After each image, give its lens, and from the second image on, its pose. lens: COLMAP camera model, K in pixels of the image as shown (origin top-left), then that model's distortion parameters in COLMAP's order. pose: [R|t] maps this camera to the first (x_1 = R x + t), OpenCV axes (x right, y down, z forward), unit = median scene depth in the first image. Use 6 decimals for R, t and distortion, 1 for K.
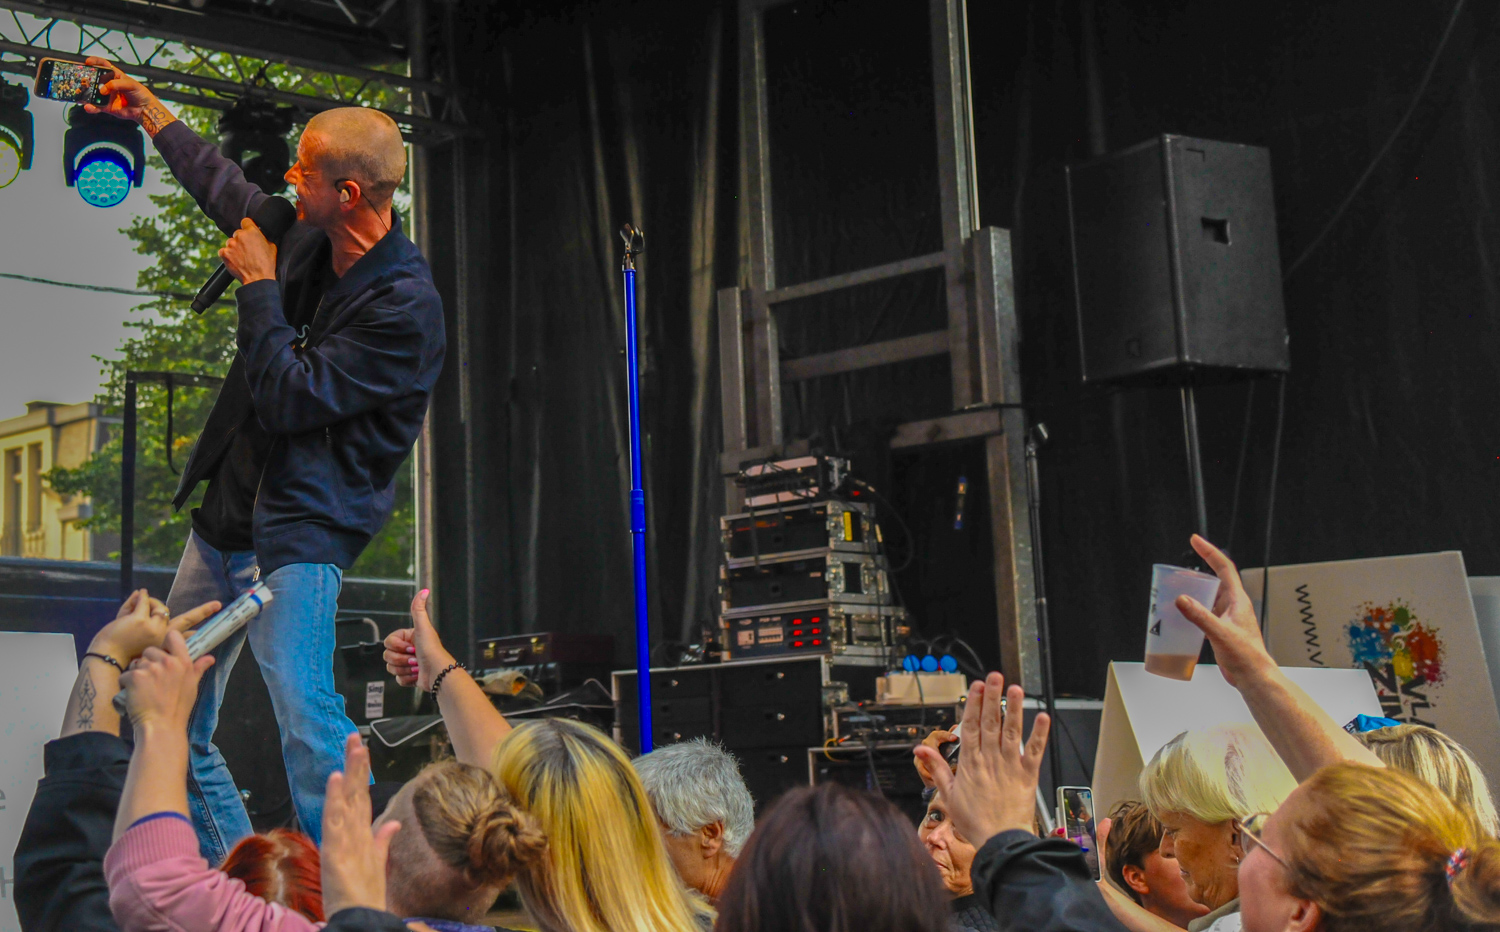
lens RADIAL K [[2660.6, 0, 493.9], [0, 2660.6, 267.4], [0, 0, 1]] dist [0.186629, 0.192447]
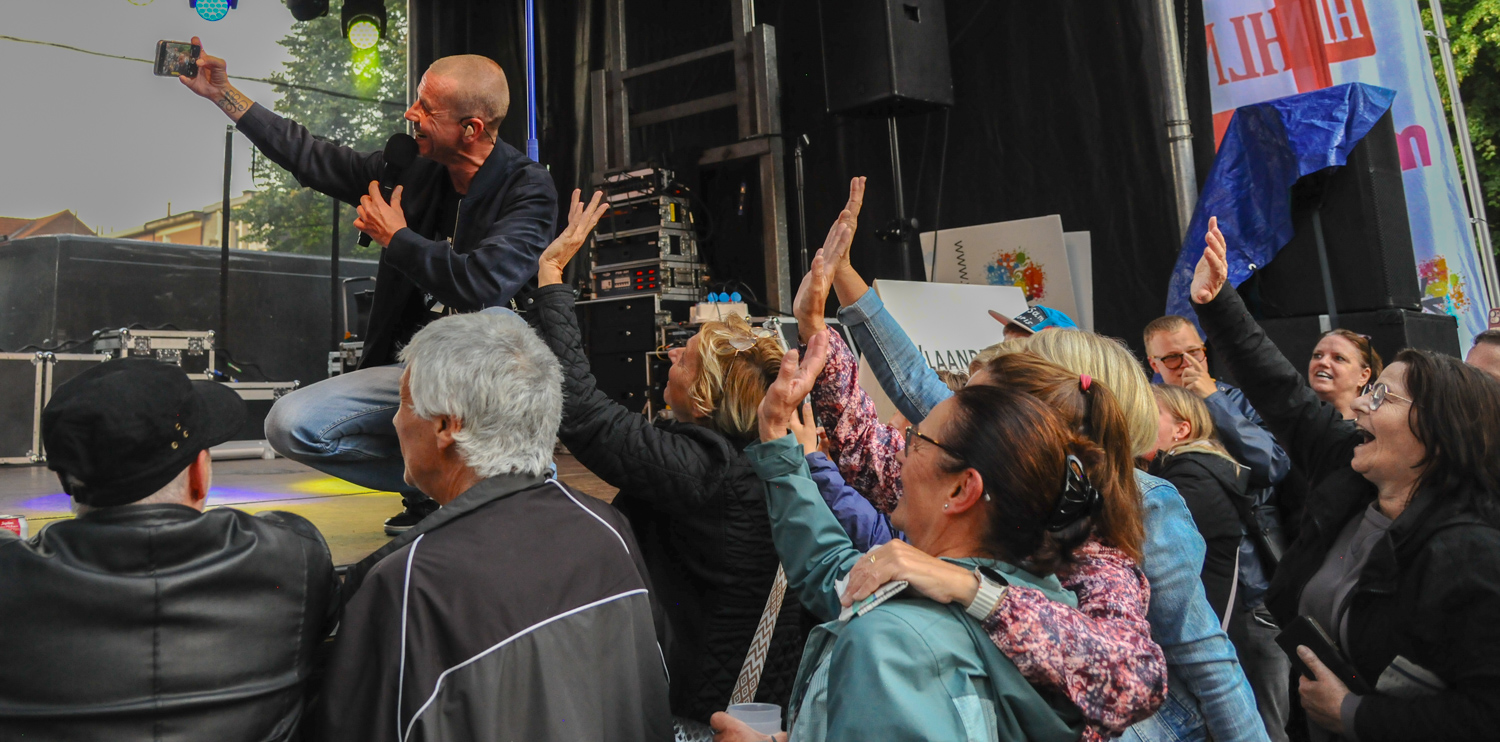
lens RADIAL K [[1268.6, 0, 590.1], [0, 1268.6, 138.5], [0, 0, 1]] dist [-0.120413, 0.103429]
pose [[0.996272, 0.011124, 0.085549, 0.020398], [-0.011166, 0.999938, 0.000014, 0.053678], [-0.085544, -0.000970, 0.996334, 0.264516]]
